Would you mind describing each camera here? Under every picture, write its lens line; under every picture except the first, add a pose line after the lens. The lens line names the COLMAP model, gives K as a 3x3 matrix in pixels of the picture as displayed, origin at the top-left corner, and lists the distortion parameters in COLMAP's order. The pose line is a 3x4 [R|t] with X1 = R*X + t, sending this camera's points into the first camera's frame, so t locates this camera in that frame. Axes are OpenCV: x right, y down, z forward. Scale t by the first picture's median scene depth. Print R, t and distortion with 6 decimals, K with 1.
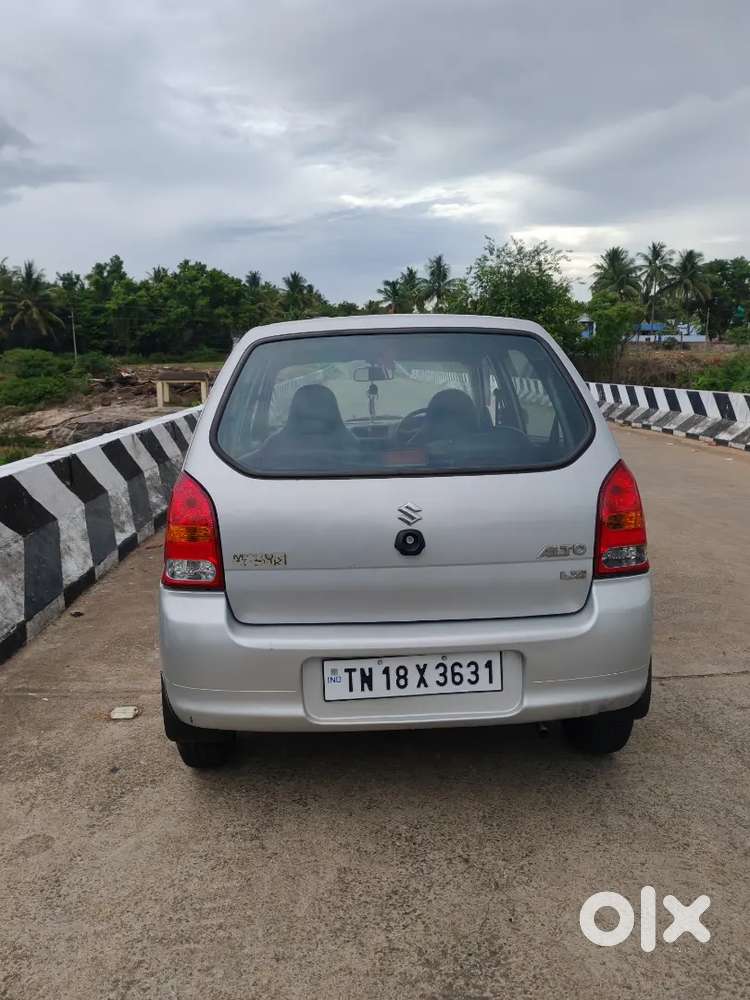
lens RADIAL K [[777.7, 0, 361.2], [0, 777.7, 488.4], [0, 0, 1]] dist [0.005808, 0.004885]
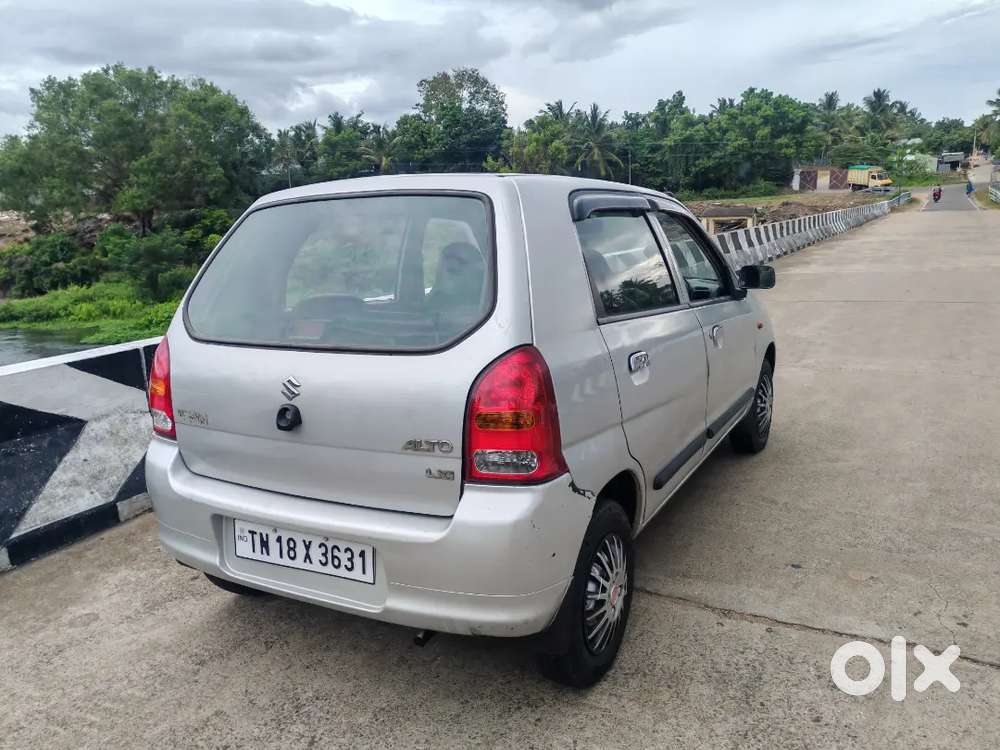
lens RADIAL K [[777.7, 0, 486.4], [0, 777.7, 380.0], [0, 0, 1]] dist [0.005808, 0.004885]
pose [[0.856470, 0.091820, -0.507964, 0.719839], [-0.056526, 0.994817, 0.084517, -0.069677], [0.513092, -0.043674, 0.857222, 0.263195]]
